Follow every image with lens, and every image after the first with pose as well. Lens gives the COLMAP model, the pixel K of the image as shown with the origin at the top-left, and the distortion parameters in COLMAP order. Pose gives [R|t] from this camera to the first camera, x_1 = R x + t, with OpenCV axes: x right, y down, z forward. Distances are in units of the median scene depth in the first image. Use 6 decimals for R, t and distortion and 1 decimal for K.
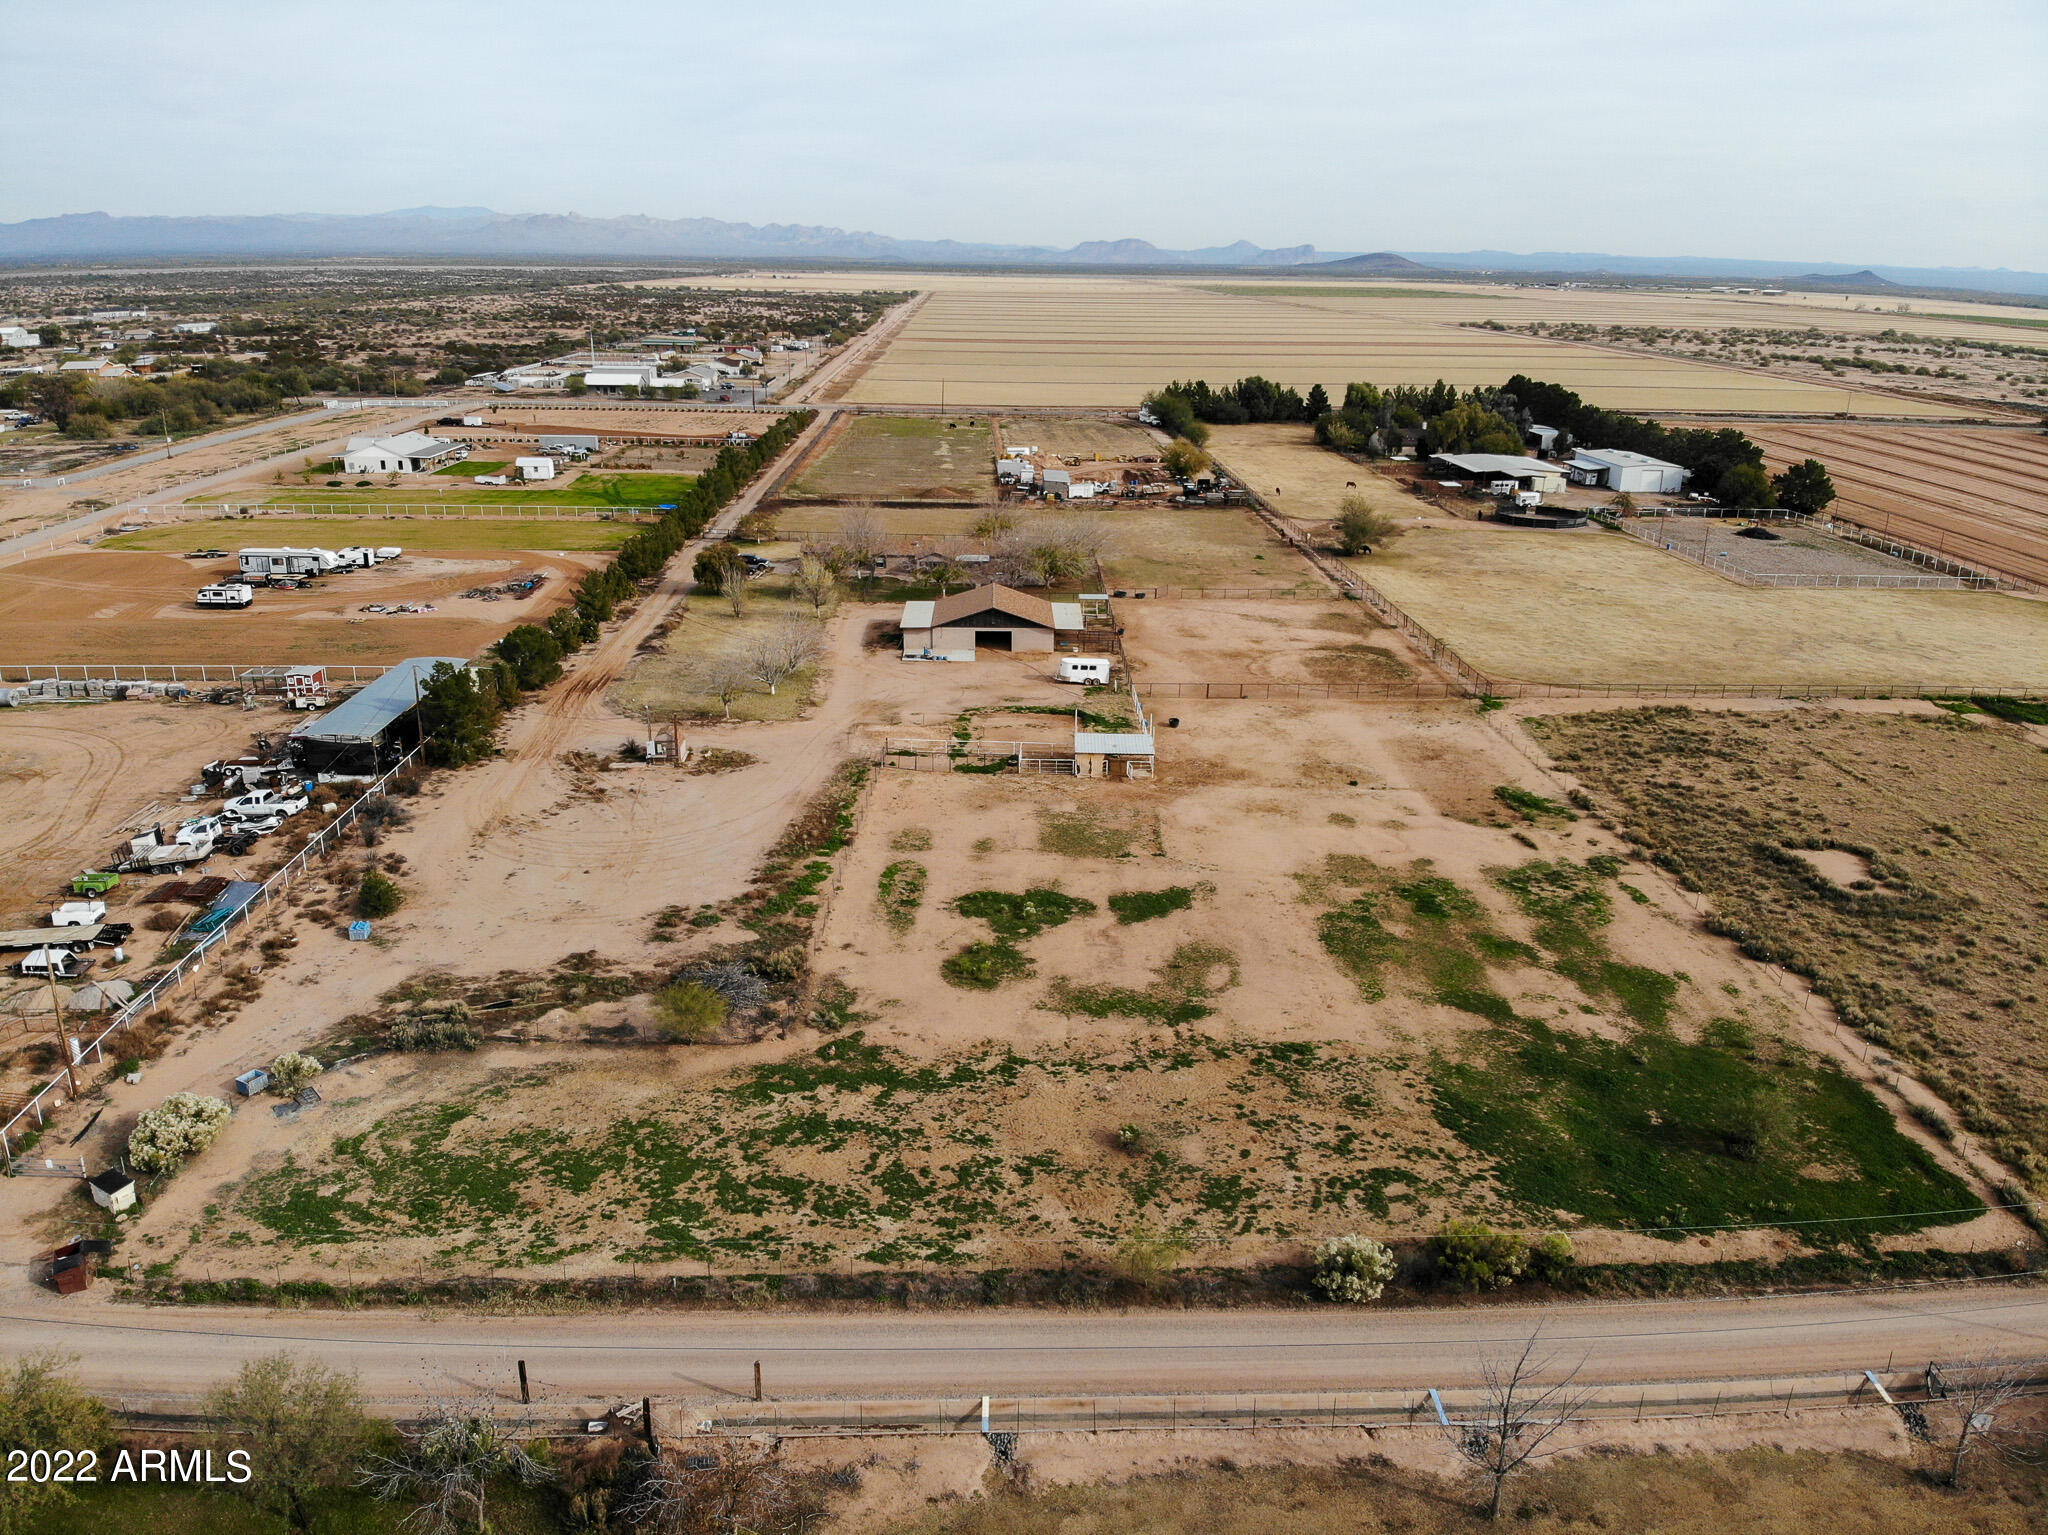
lens RADIAL K [[1513.0, 0, 1032.4], [0, 1513.0, 791.1], [0, 0, 1]] dist [0.063953, -0.177710]
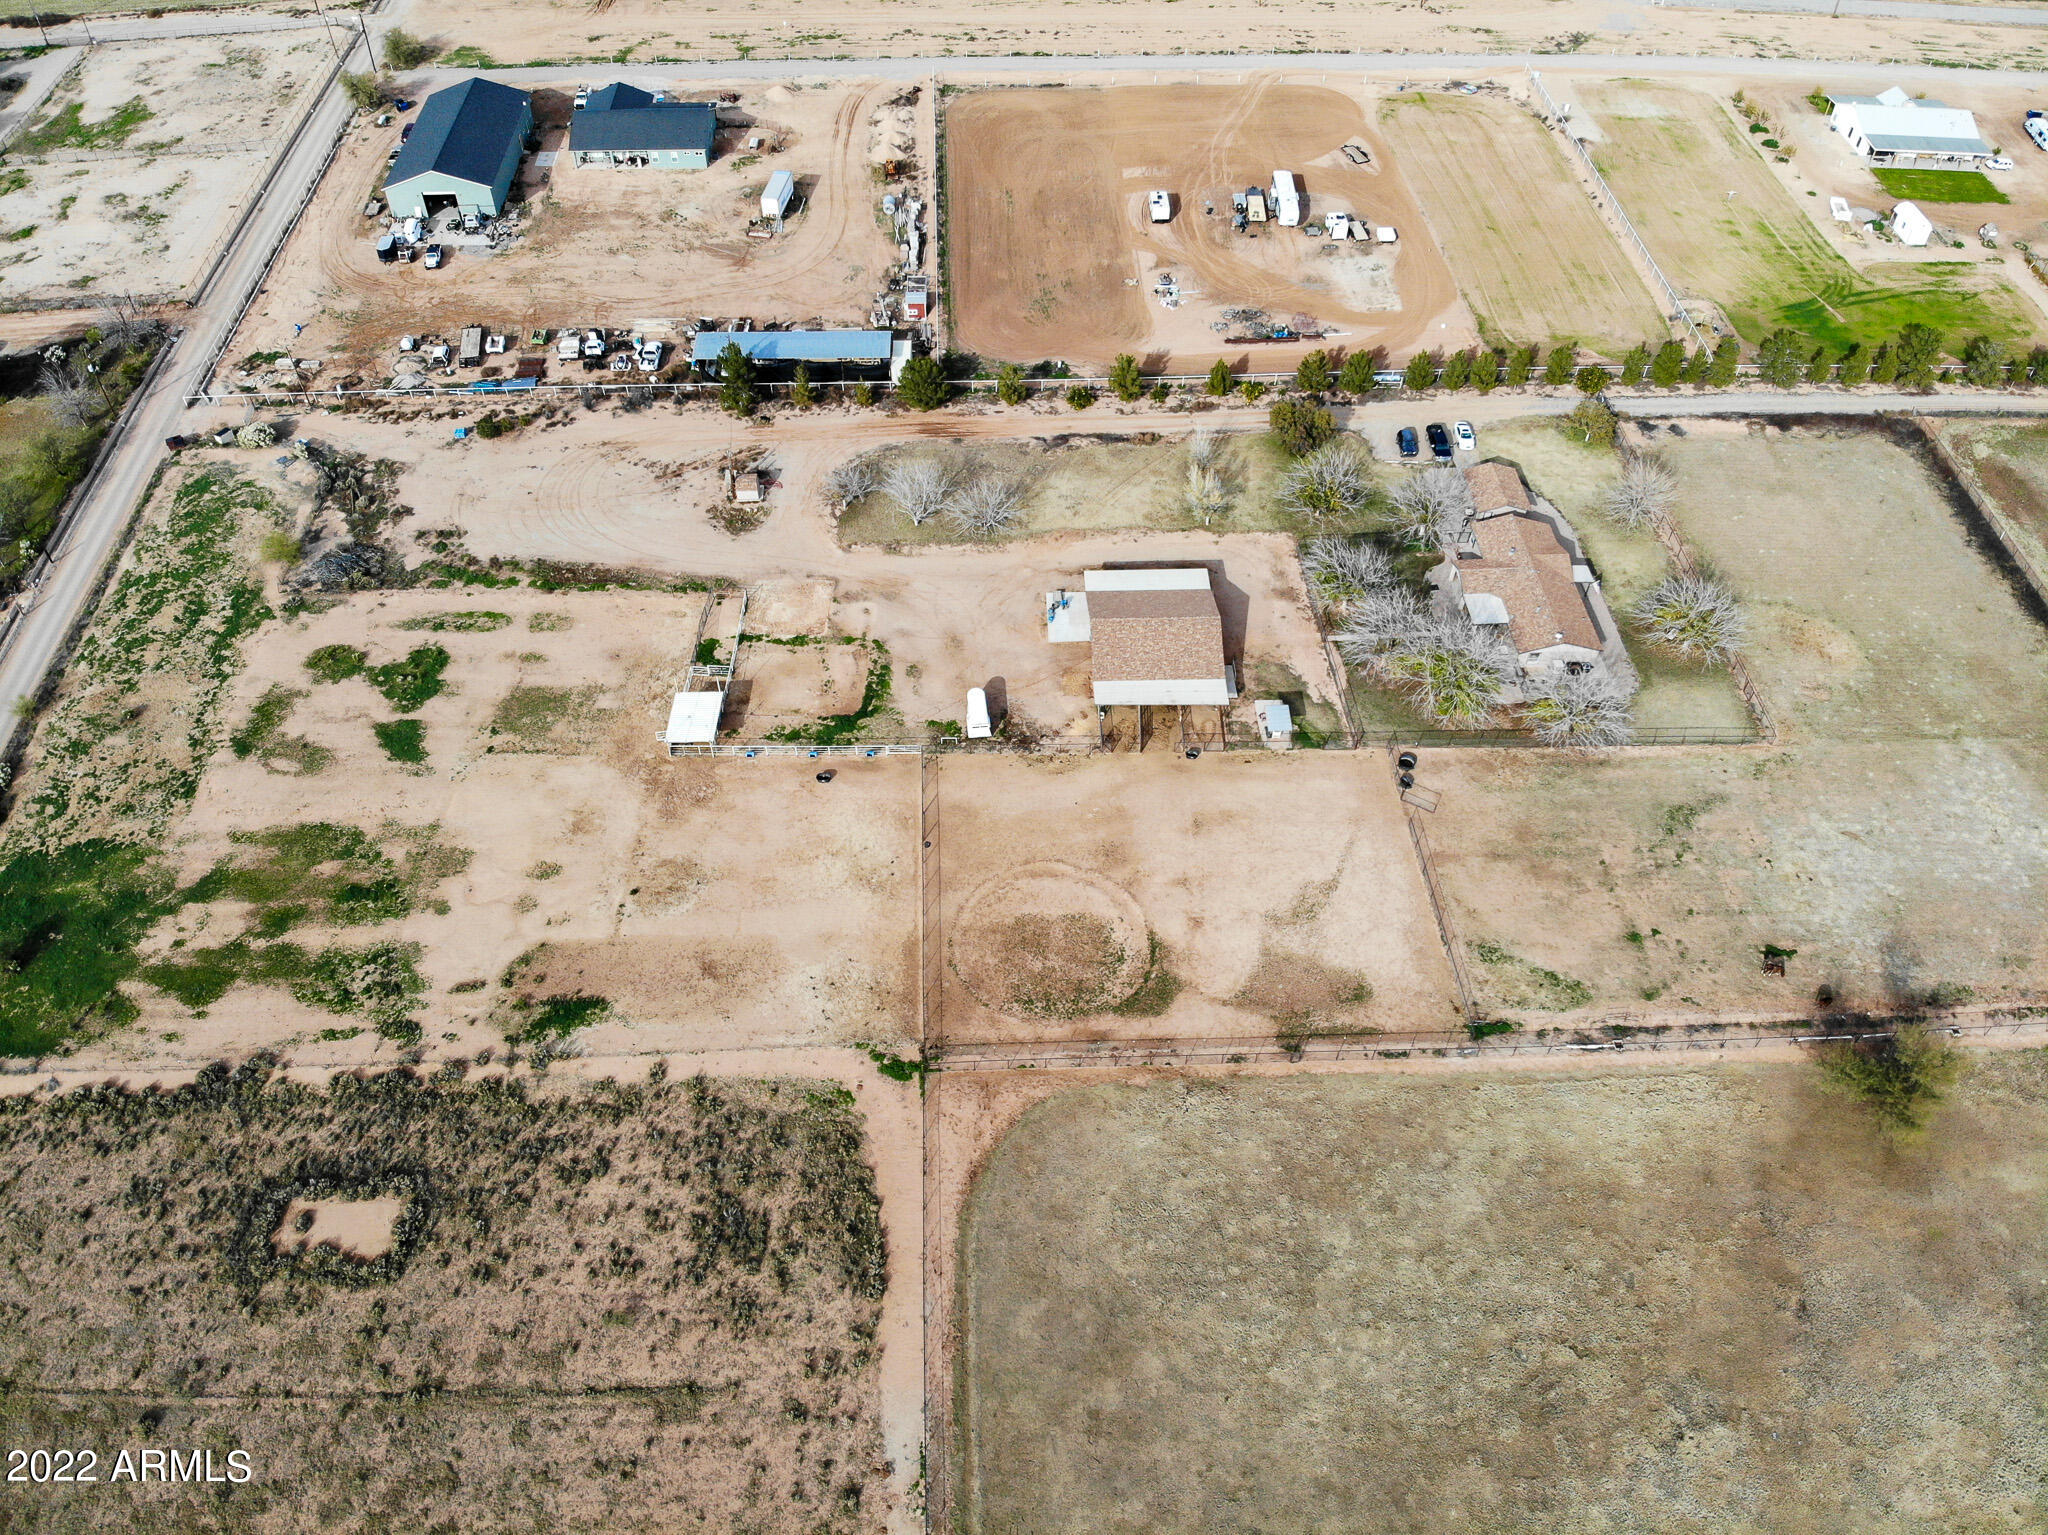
lens RADIAL K [[1513.0, 0, 1013.1], [0, 1513.0, 764.9], [0, 0, 1]] dist [0.063953, -0.177710]
pose [[0.000306, 0.733745, -0.679425, 0.956942], [-0.333939, 0.640498, 0.691554, -0.981230], [0.942595, 0.226675, 0.245222, 1.041841]]
